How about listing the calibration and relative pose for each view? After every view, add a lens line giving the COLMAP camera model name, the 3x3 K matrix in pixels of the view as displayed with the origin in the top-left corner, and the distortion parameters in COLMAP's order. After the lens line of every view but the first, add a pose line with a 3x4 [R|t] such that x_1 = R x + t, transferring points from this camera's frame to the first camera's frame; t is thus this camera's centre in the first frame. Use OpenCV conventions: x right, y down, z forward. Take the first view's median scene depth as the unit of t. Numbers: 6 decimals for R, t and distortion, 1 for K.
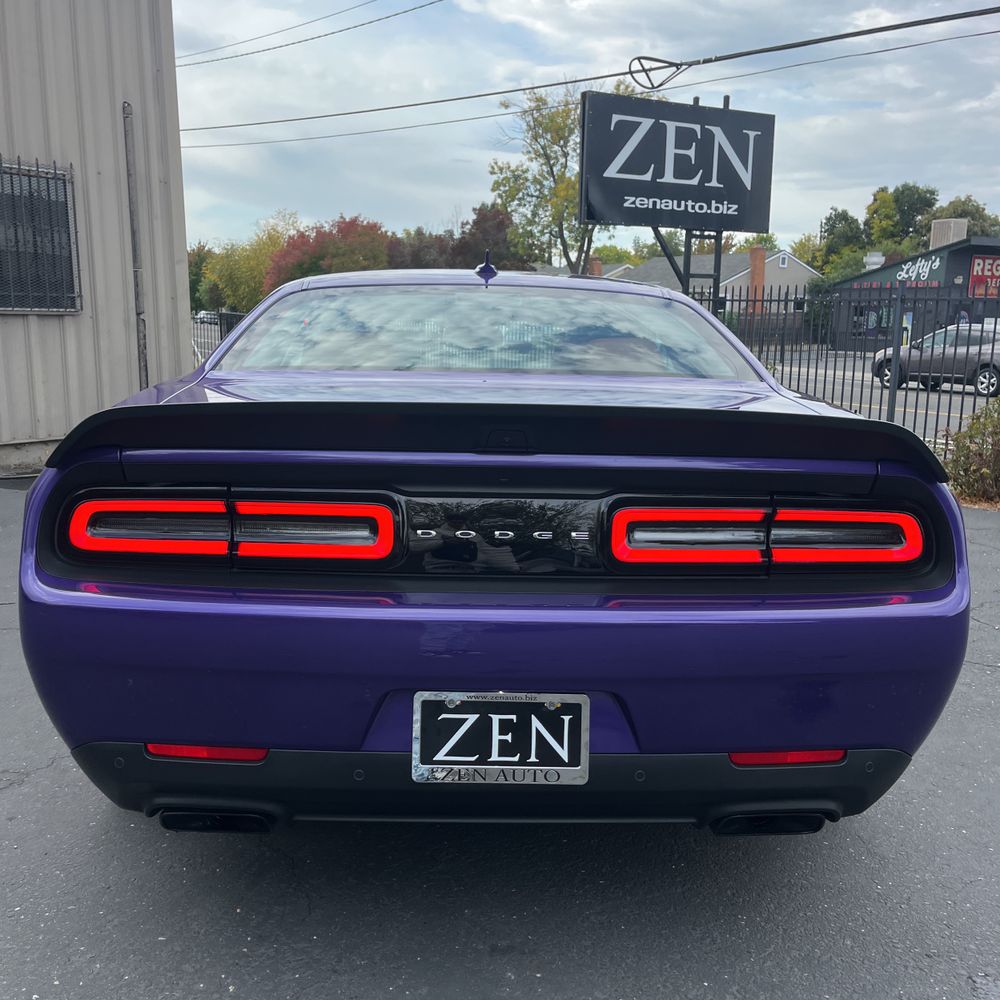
lens RADIAL K [[1012.6, 0, 495.3], [0, 1012.6, 518.2], [0, 0, 1]] dist [0.028086, -0.005173]
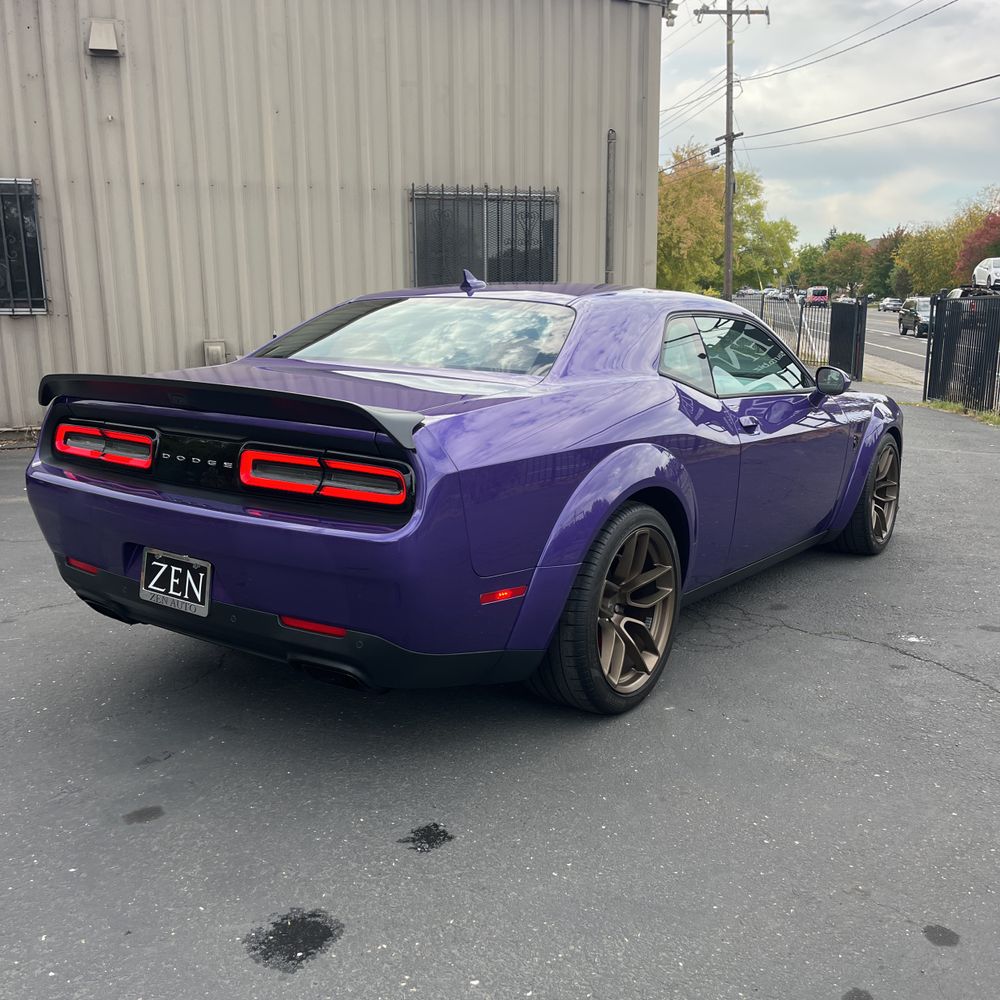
lens RADIAL K [[969.6, 0, 500.0], [0, 969.6, 500.0], [0, 0, 1]] dist [0.008650, -0.007388]
pose [[0.812454, 0.103240, -0.573811, 0.240414], [-0.099702, 0.994302, 0.037726, -0.005189], [0.574437, 0.026560, 0.818118, -0.000386]]
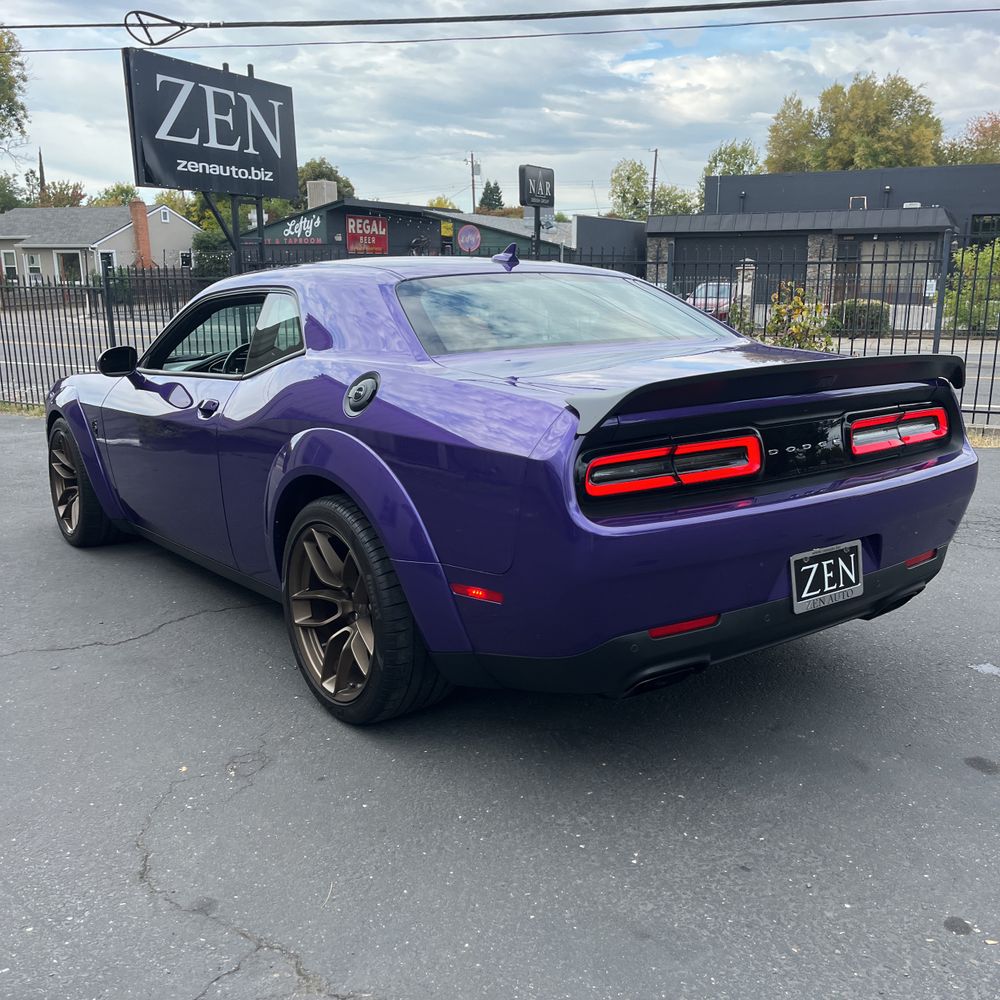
lens RADIAL K [[999.5, 0, 498.5], [0, 999.5, 528.2], [0, 0, 1]] dist [0.050366, -0.029462]
pose [[0.814731, -0.163288, 0.556373, -0.225017], [0.132492, 0.986570, 0.095529, -0.012597], [-0.564499, -0.004116, 0.825423, 0.001724]]
